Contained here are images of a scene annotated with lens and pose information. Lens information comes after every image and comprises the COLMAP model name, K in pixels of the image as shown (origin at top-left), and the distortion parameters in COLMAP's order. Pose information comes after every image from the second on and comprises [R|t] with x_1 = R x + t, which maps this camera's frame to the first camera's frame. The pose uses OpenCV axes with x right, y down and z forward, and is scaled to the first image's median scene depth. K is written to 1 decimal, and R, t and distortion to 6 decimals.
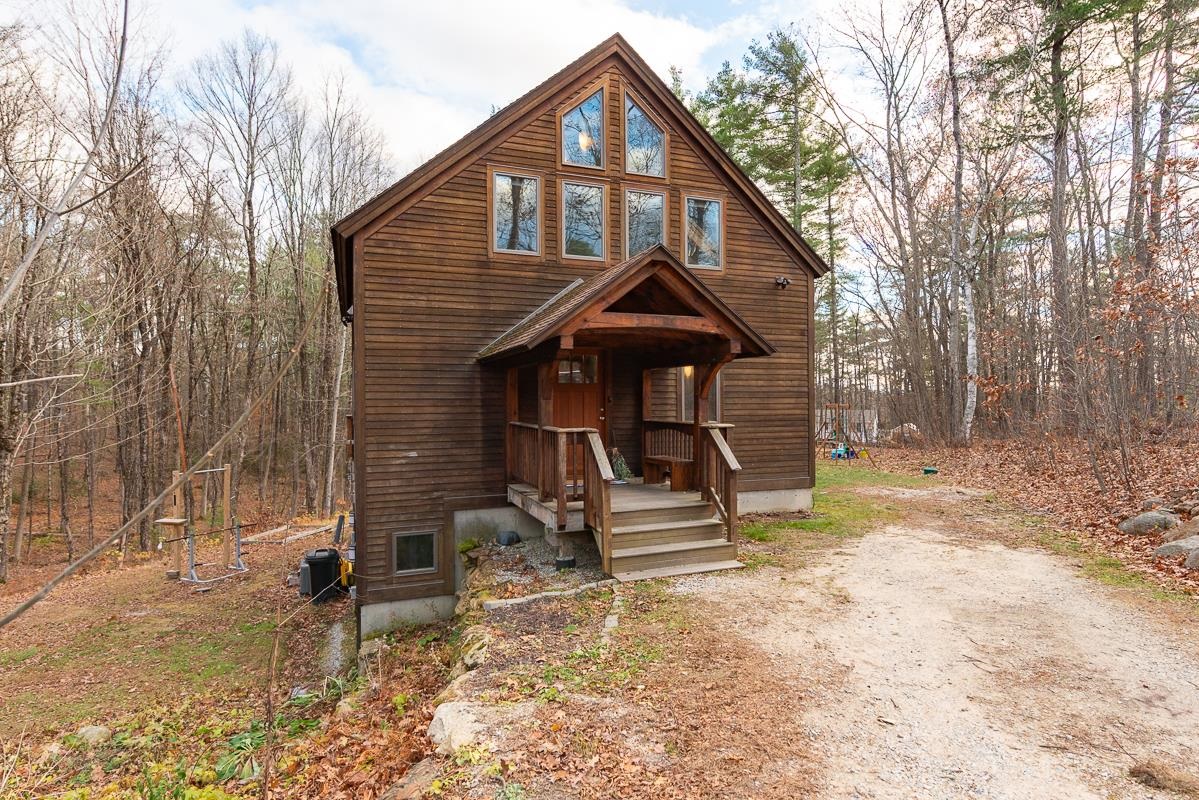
lens RADIAL K [[663.0, 0, 599.9], [0, 663.0, 397.5], [0, 0, 1]] dist [0.008624, 0.000529]
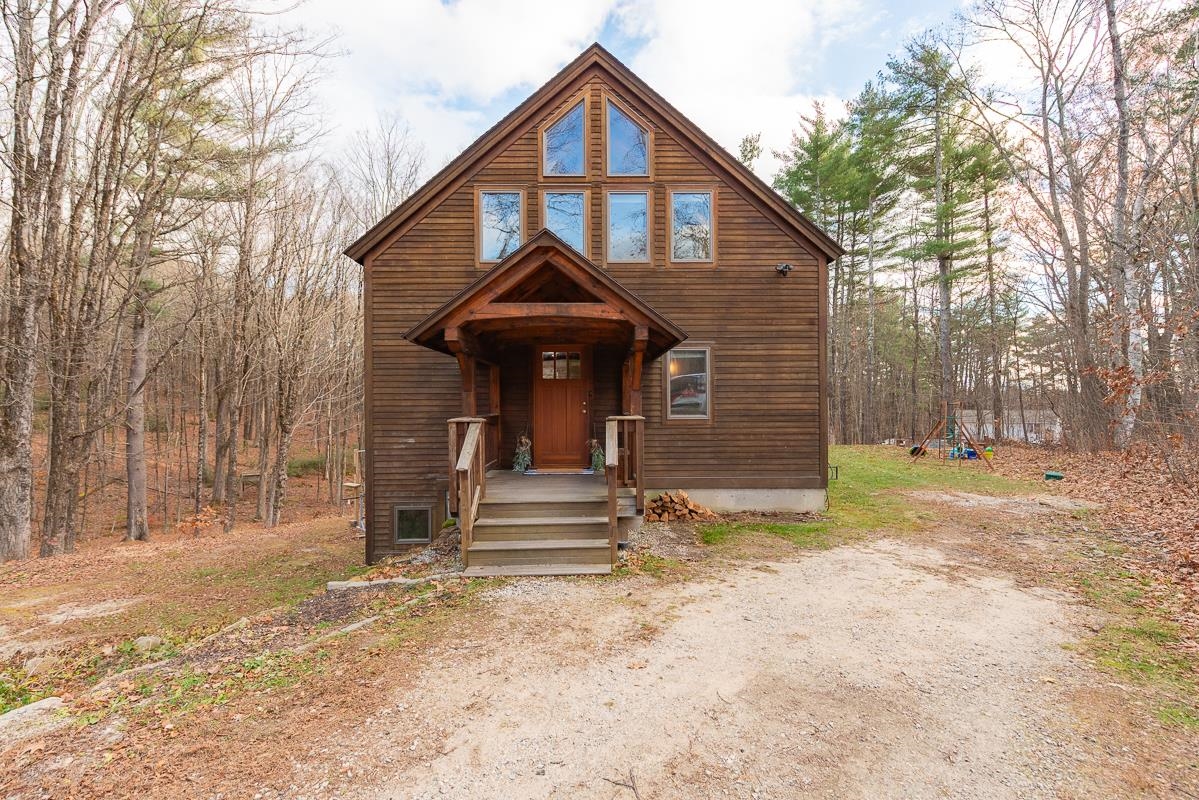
lens RADIAL K [[516.9, 0, 599.5], [0, 516.9, 400.0], [0, 0, 1]] dist [0.008059, 0.000135]
pose [[0.934874, -0.002447, -0.354972, 0.330355], [0.002089, 0.999997, -0.001391, 0.014763], [0.354974, 0.000558, 0.934876, 0.246557]]
